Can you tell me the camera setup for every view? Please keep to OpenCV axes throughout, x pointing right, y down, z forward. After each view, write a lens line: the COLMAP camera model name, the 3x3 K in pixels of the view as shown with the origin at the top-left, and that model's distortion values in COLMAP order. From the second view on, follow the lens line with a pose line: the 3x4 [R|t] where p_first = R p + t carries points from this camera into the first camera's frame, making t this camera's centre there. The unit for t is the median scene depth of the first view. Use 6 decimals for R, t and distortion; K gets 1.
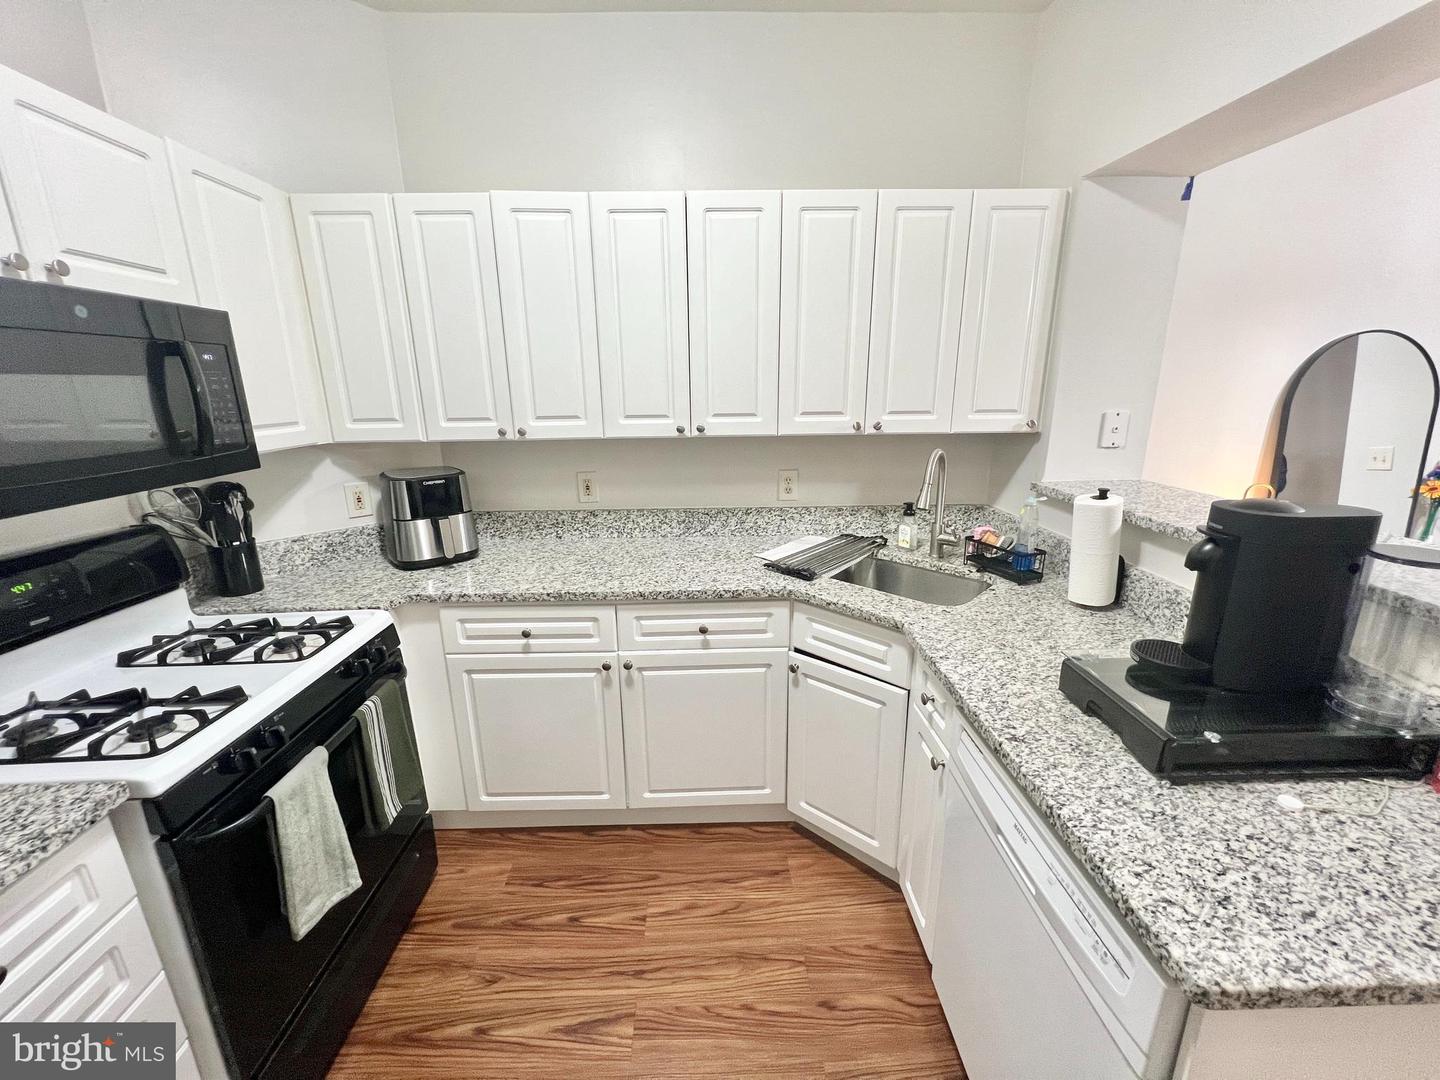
lens RADIAL K [[570.8, 0, 720.8], [0, 570.8, 537.4], [0, 0, 1]] dist [-0.003608, -0.000229]
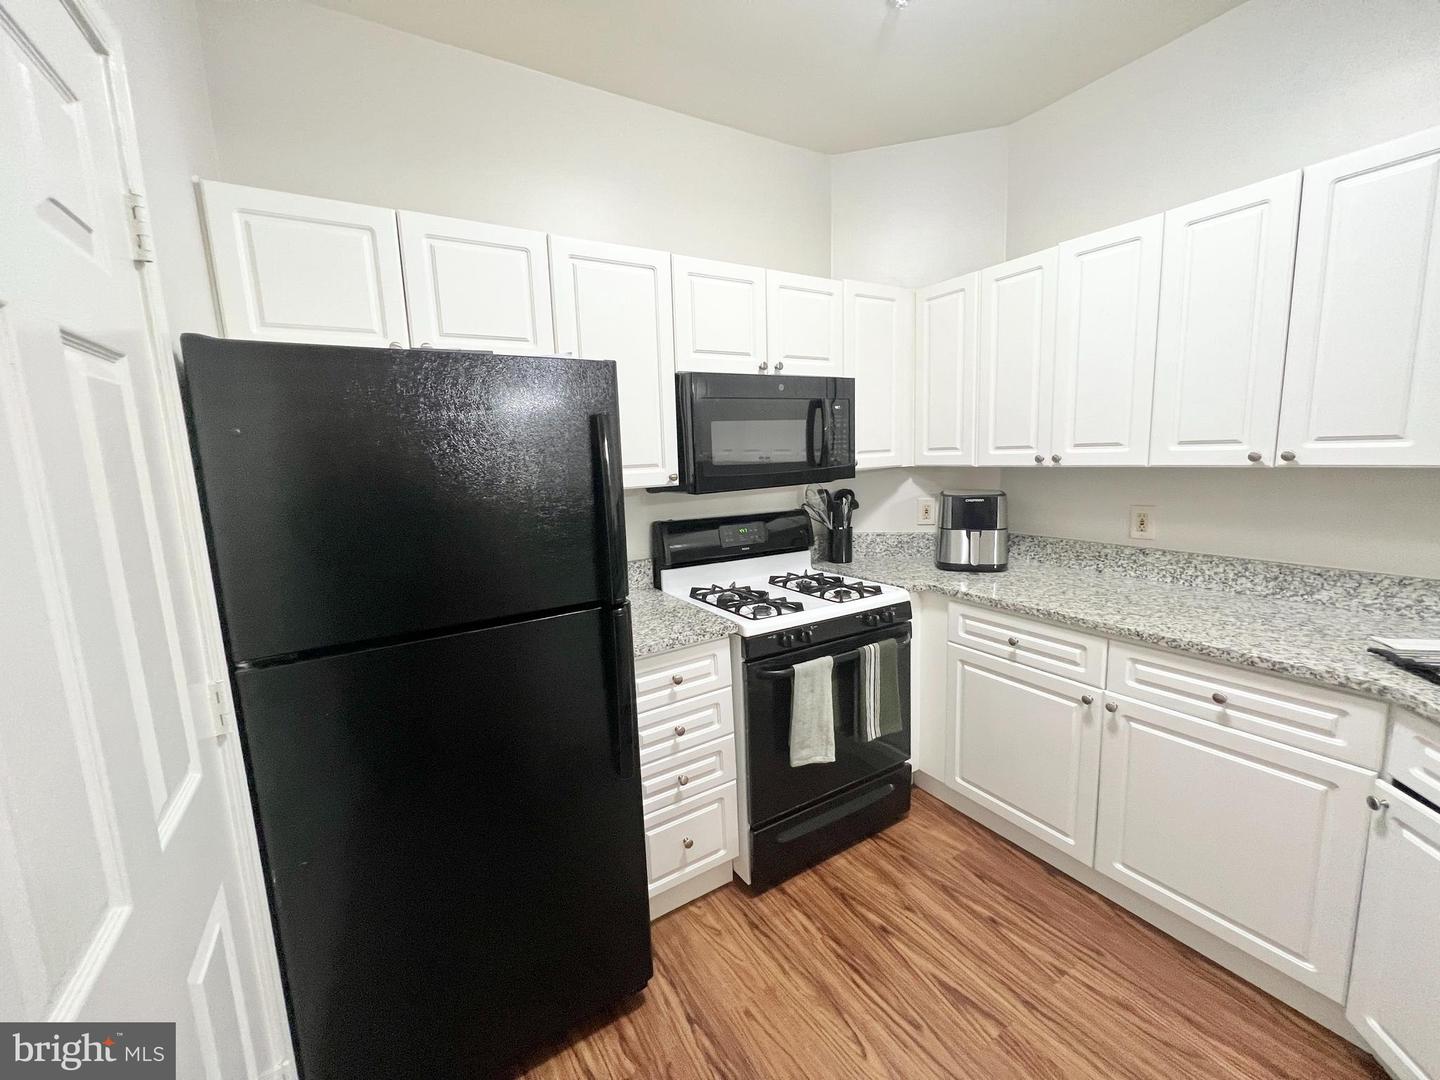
lens RADIAL K [[570.8, 0, 720.8], [0, 570.8, 537.4], [0, 0, 1]] dist [-0.003608, -0.000229]
pose [[0.502163, 0.122705, -0.856023, 0.282784], [-0.186819, 0.981900, 0.031156, 0.044685], [0.844352, 0.144276, 0.515998, -0.051654]]
